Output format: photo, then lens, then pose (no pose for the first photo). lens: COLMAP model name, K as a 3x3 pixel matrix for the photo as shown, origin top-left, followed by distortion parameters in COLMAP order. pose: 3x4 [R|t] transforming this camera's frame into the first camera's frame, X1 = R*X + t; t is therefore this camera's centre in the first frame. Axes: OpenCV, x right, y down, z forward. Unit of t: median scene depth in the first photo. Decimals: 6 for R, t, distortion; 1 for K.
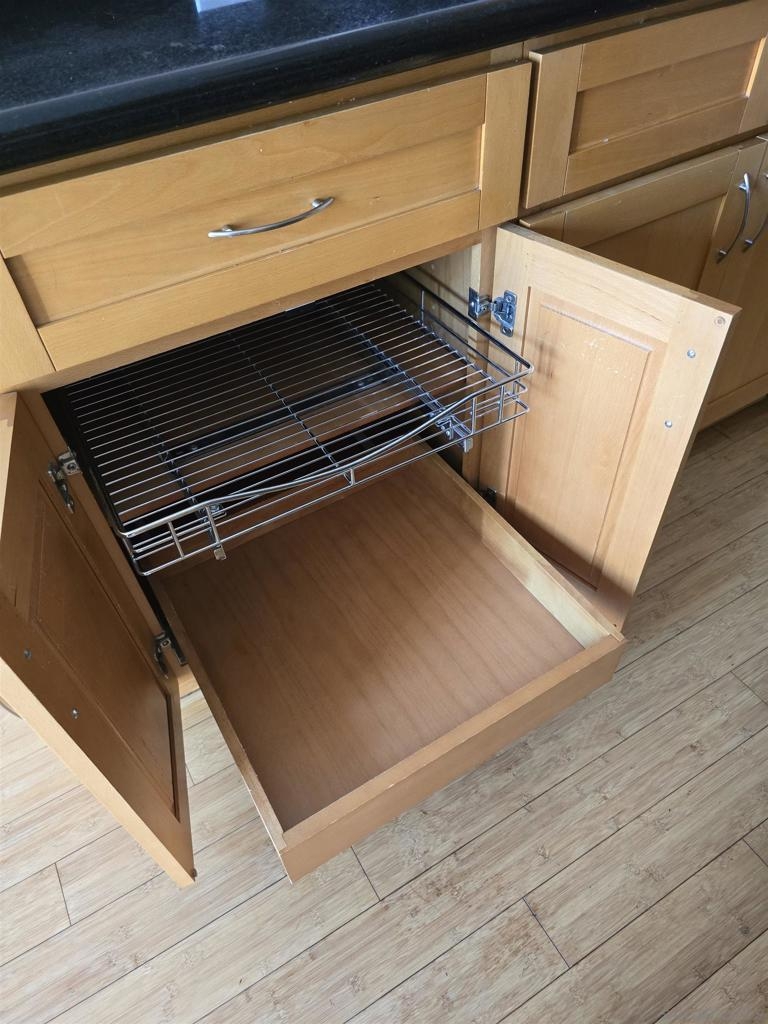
lens RADIAL K [[688.3, 0, 371.7], [0, 688.3, 526.5], [0, 0, 1]] dist [0.027699, -0.026393]
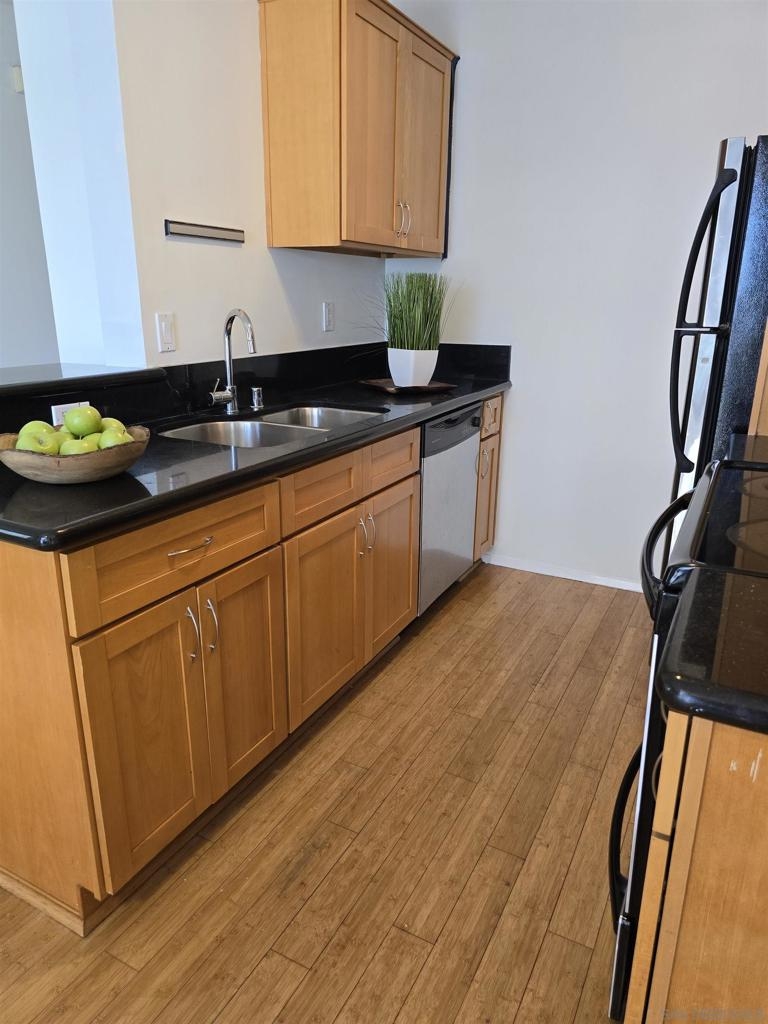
lens RADIAL K [[688.3, 0, 377.4], [0, 688.3, 514.8], [0, 0, 1]] dist [0.027699, -0.026393]
pose [[0.848601, -0.088483, 0.521581, -0.531162], [0.345811, 0.838899, -0.420313, 0.402440], [-0.400363, 0.537047, 0.742489, -0.619064]]
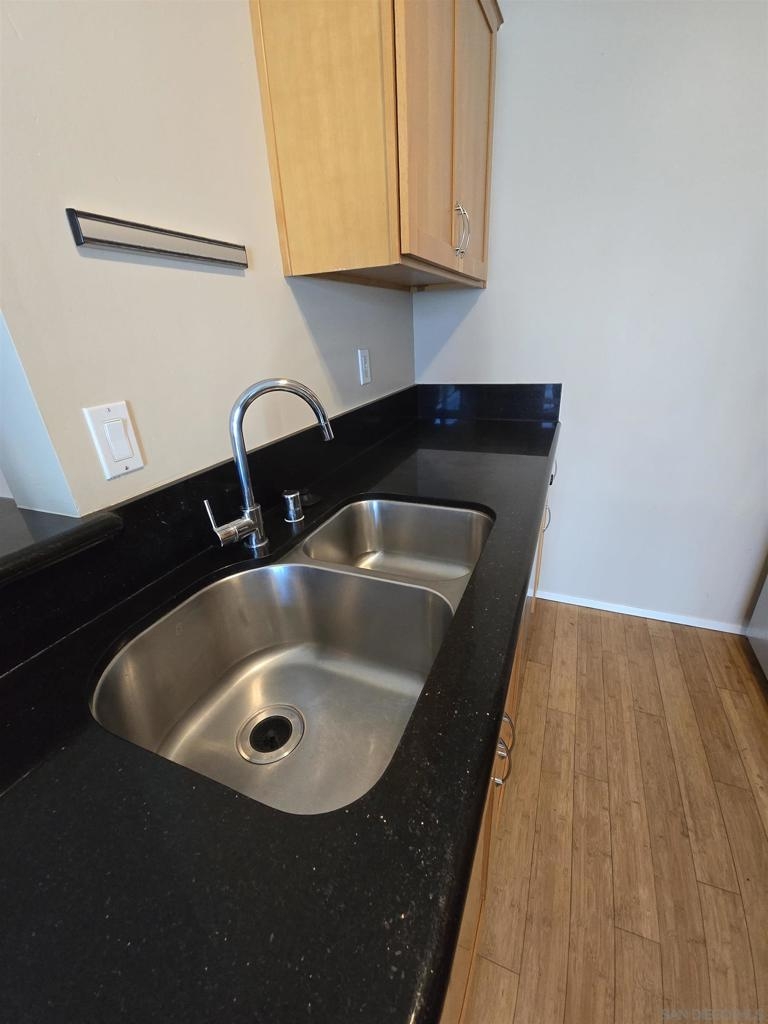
lens RADIAL K [[417.9, 0, 397.8], [0, 417.9, 510.5], [0, 0, 1]] dist [0.000903, -0.004801]
pose [[0.788973, -0.216836, 0.574894, 0.048299], [0.448159, 0.843168, -0.297022, -0.725117], [-0.420328, 0.491986, 0.762414, 0.297115]]
